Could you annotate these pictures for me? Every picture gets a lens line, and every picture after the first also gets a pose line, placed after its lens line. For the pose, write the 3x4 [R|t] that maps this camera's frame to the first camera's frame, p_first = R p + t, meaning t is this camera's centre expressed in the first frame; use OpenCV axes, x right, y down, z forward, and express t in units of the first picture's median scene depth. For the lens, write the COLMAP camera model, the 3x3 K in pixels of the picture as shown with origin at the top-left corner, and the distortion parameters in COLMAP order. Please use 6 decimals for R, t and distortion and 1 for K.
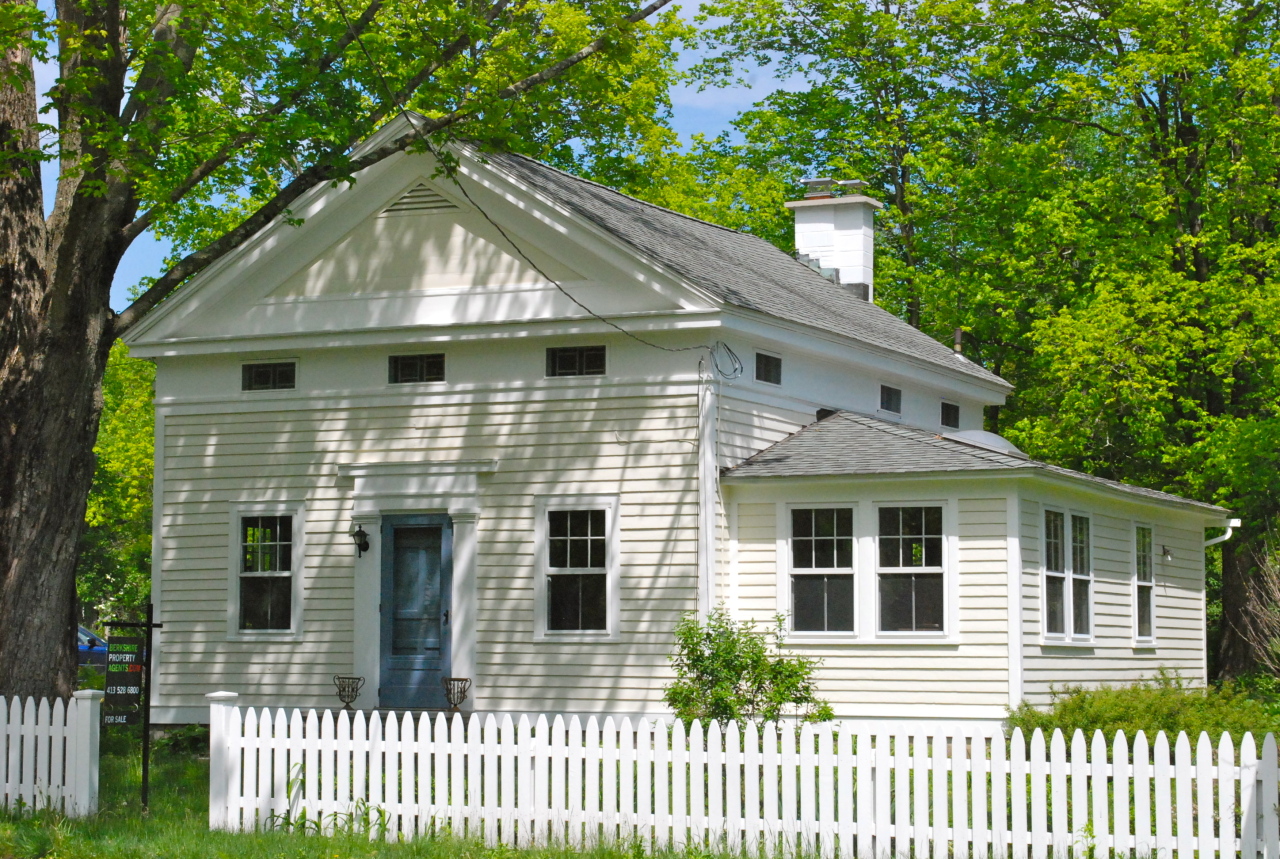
lens RADIAL K [[2641.8, 0, 640.0], [0, 2641.8, 429.5], [0, 0, 1]] dist [-0.009682, -0.087526]
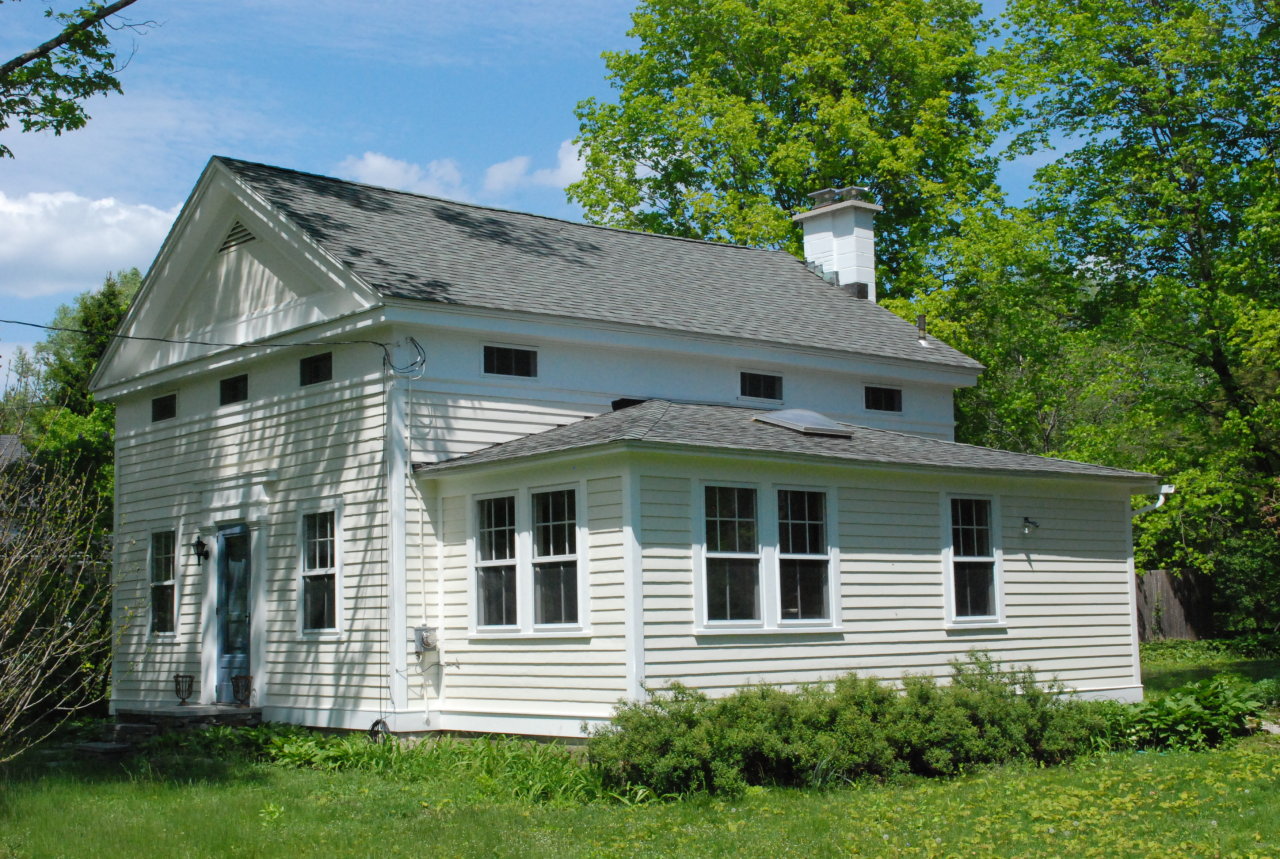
lens RADIAL K [[1733.6, 0, 640.0], [0, 1733.6, 429.5], [0, 0, 1]] dist [-0.018129, -0.010975]
pose [[0.909739, -0.070588, -0.409137, 0.369979], [0.060900, 0.997470, -0.036676, 0.030570], [0.410690, 0.008449, 0.911736, 0.431162]]
